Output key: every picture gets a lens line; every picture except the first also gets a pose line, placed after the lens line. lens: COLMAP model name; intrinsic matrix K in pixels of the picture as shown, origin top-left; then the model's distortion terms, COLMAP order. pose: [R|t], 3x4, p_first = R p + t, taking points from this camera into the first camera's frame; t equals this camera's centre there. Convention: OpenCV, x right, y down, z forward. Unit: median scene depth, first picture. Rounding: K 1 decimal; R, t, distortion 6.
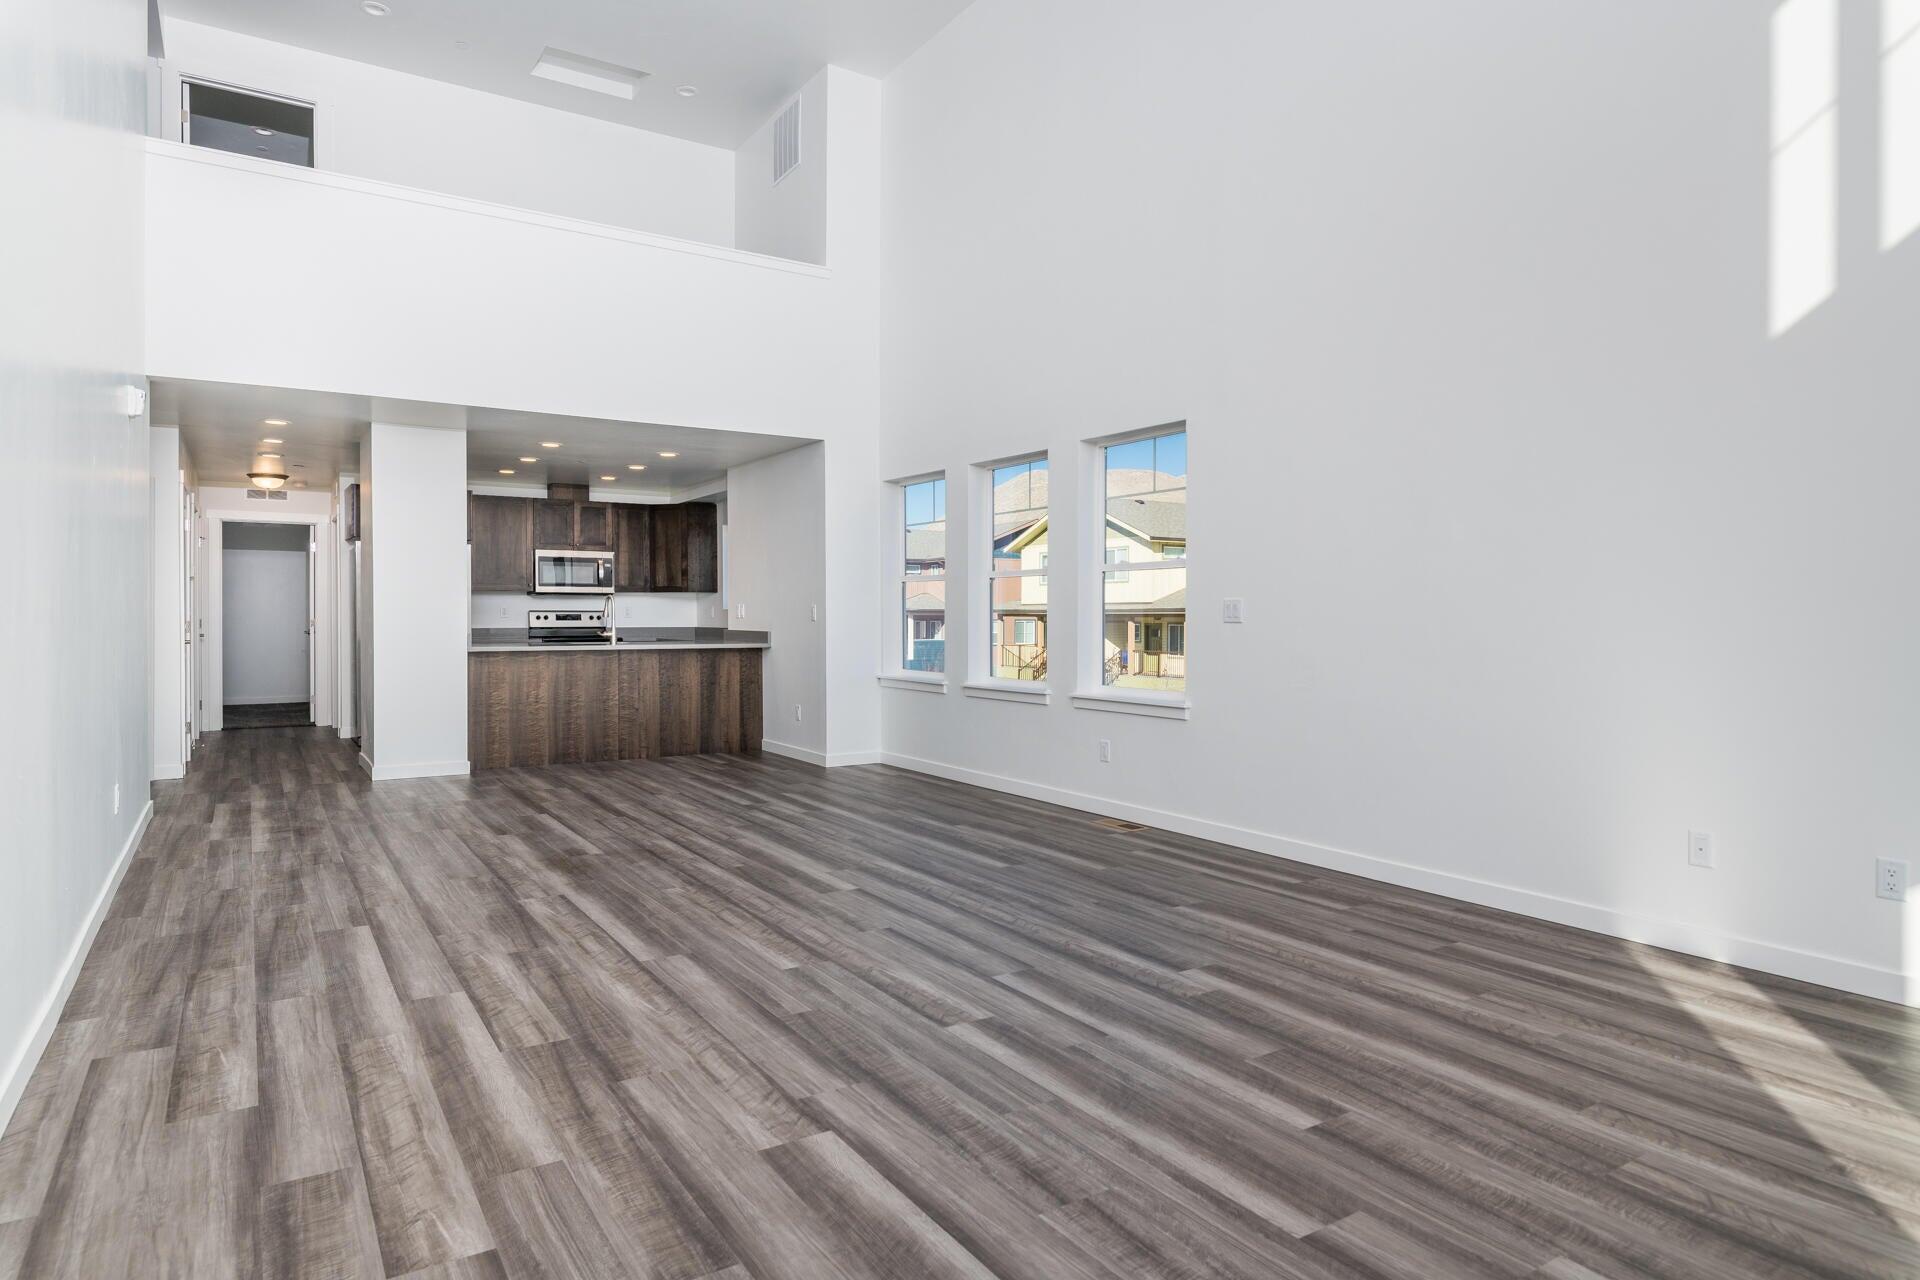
lens RADIAL K [[1121.6, 0, 960.0], [0, 1121.6, 630.6], [0, 0, 1]] dist [-0.002404, -0.000386]
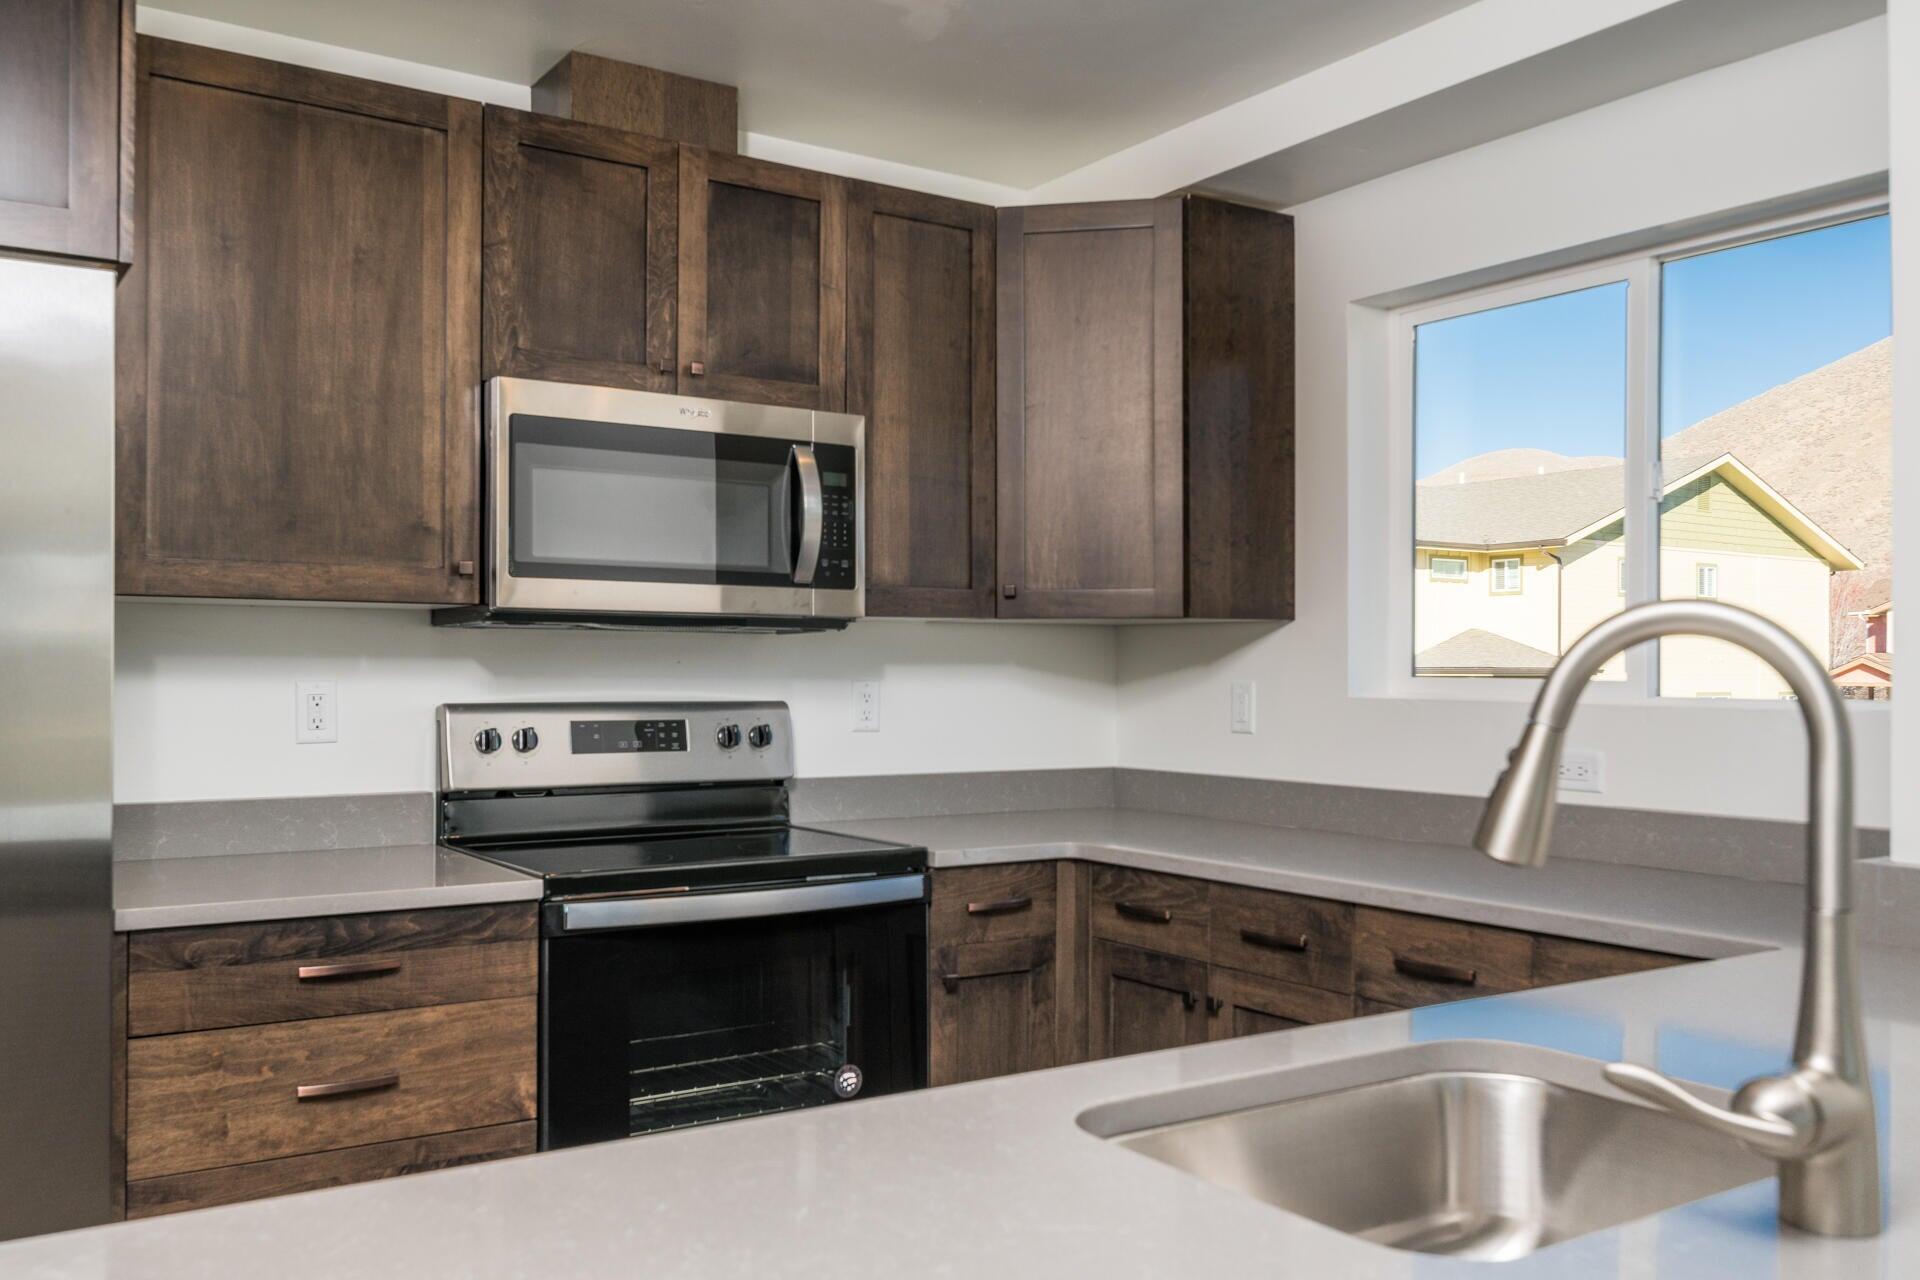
lens RADIAL K [[1639.3, 0, 960.8], [0, 1639.3, 685.0], [0, 0, 1]] dist [0.002432, 0.000996]
pose [[0.999523, 0.002778, 0.030744, -0.300824], [-0.002504, 0.999957, -0.008947, -0.019017], [-0.030767, 0.008866, 0.999487, 0.706358]]
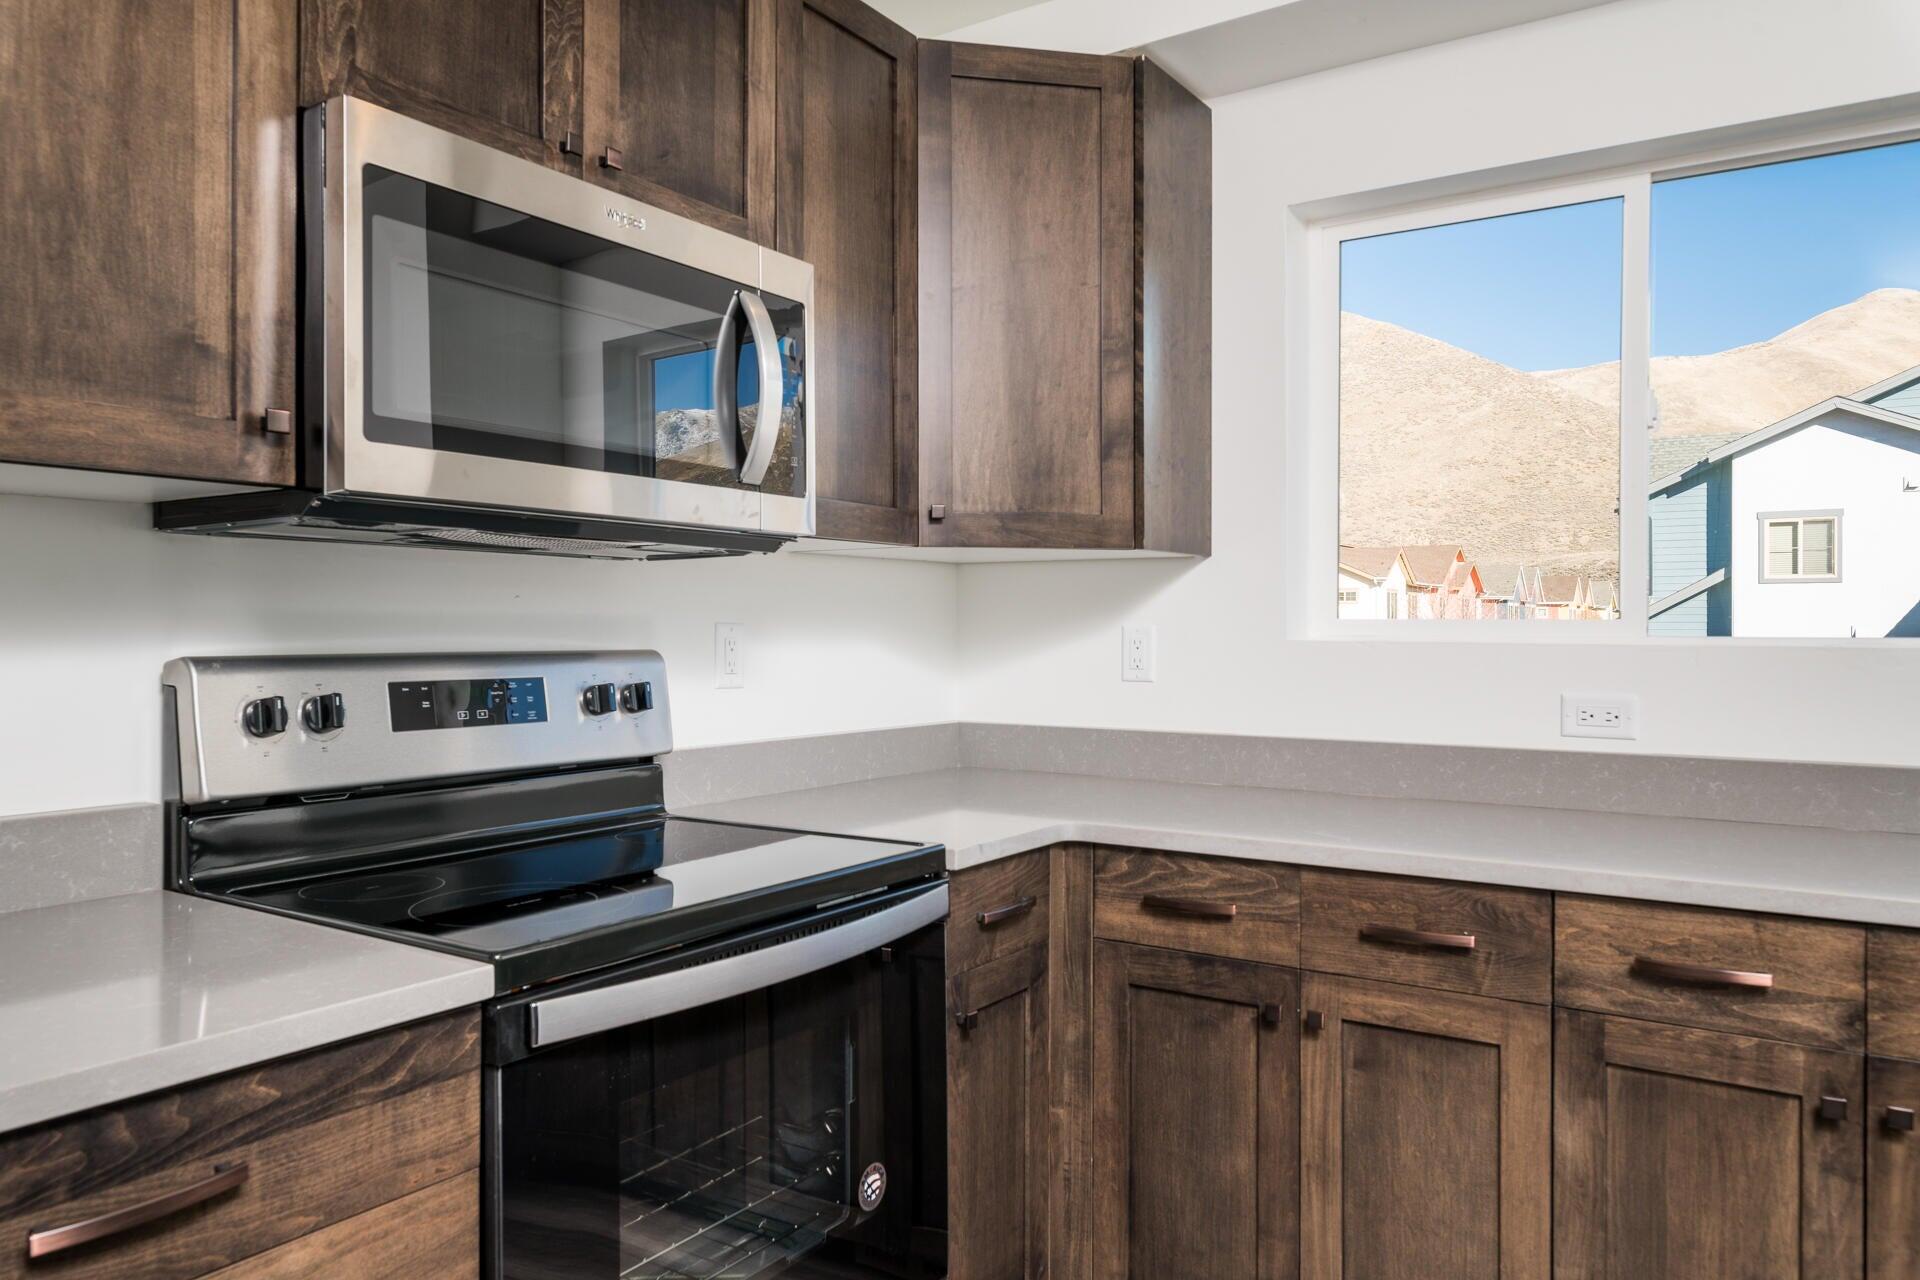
lens RADIAL K [[1321.4, 0, 964.9], [0, 1321.4, 640.5], [0, 0, 1]] dist [-0.002604, -0.000460]
pose [[0.909938, -0.002848, 0.414735, -0.364998], [0.006364, 0.999955, -0.007097, -0.018357], [-0.414696, 0.009098, 0.909915, 0.833835]]
